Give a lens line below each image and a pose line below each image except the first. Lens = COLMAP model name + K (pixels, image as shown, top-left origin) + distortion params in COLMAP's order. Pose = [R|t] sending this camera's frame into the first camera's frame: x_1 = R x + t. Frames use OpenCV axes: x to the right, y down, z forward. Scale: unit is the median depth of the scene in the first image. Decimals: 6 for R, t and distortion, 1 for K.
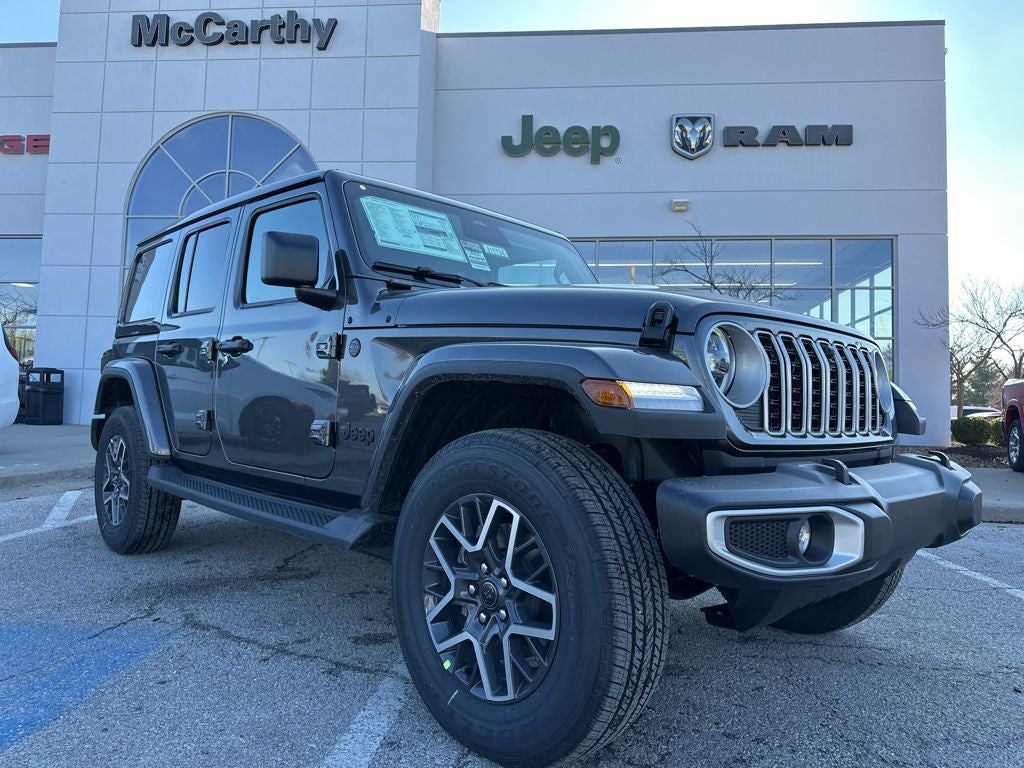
lens RADIAL K [[714.4, 0, 508.8], [0, 714.4, 358.2], [0, 0, 1]] dist [0.079526, -0.109860]
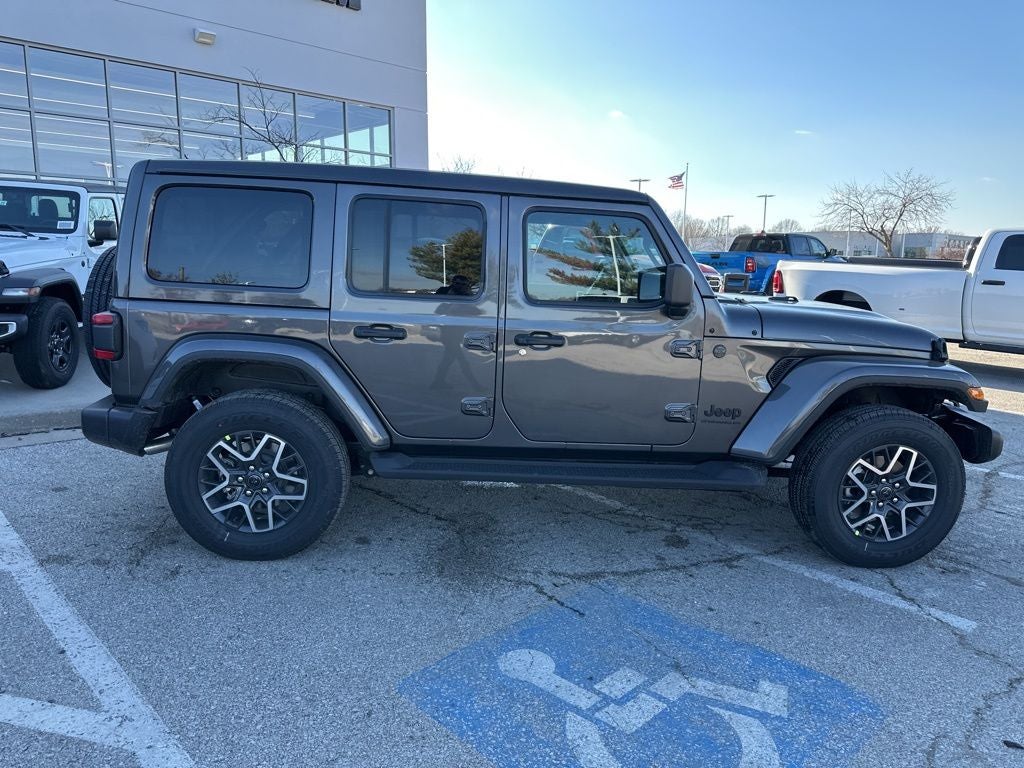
lens RADIAL K [[719.0, 0, 507.8], [0, 719.0, 356.3], [0, 0, 1]] dist [0.076173, -0.103415]
pose [[0.654333, -0.120295, 0.746577, -2.032744], [-0.066187, 0.974367, 0.215008, -0.370719], [-0.753304, -0.190100, 0.629599, 0.575213]]
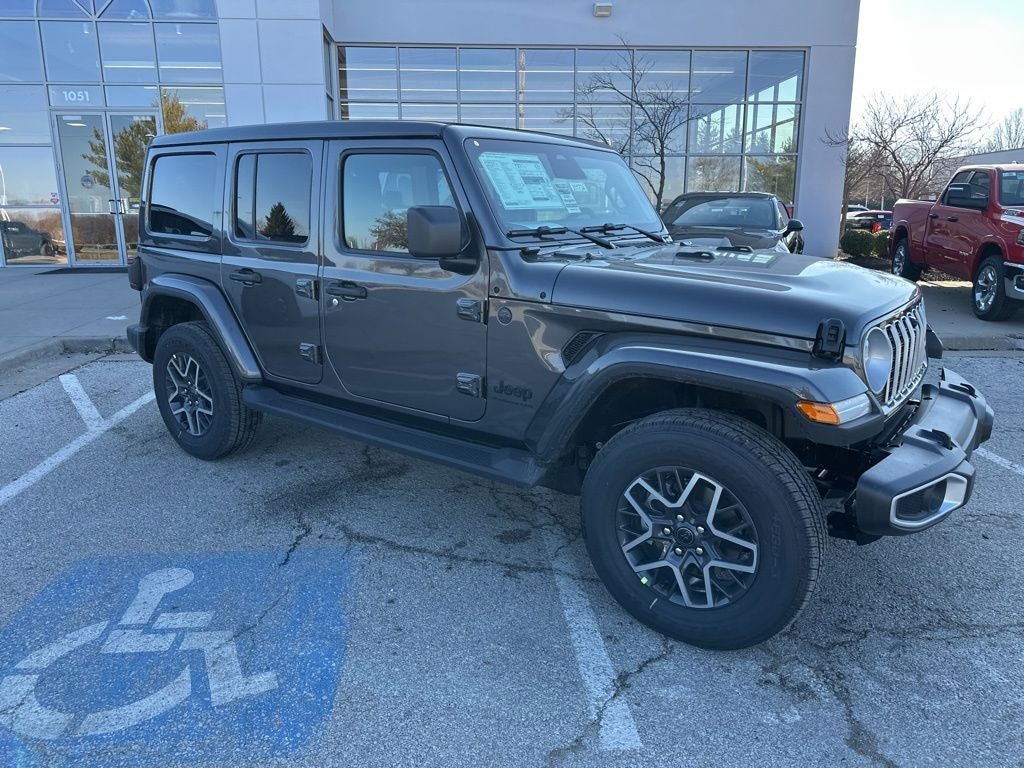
lens RADIAL K [[716.8, 0, 508.6], [0, 716.8, 369.6], [0, 0, 1]] dist [0.074344, -0.098569]
pose [[0.986087, -0.062380, 0.154083, -0.518100], [0.014617, 0.955867, 0.293435, -0.353453], [-0.165587, -0.287101, 0.943480, -0.121101]]
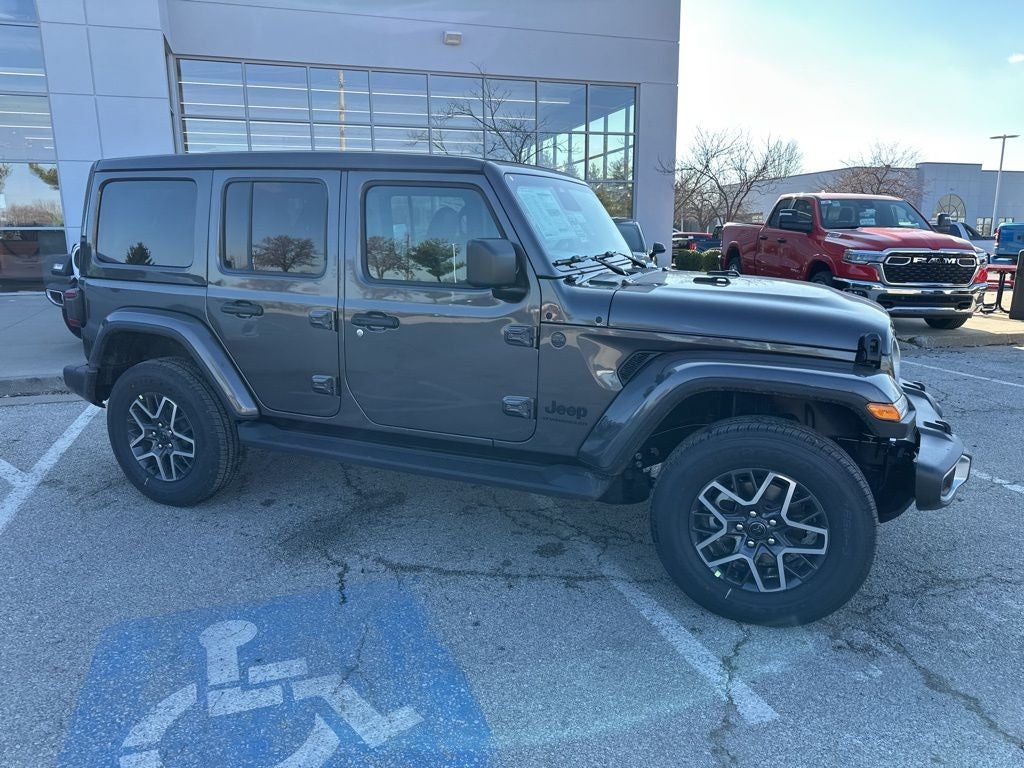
lens RADIAL K [[716.8, 0, 508.6], [0, 716.8, 369.6], [0, 0, 1]] dist [0.074344, -0.098569]
pose [[0.916147, -0.104058, 0.387101, -1.017928], [-0.004757, 0.962826, 0.270080, -0.388121], [-0.400815, -0.249275, 0.881595, -0.047068]]
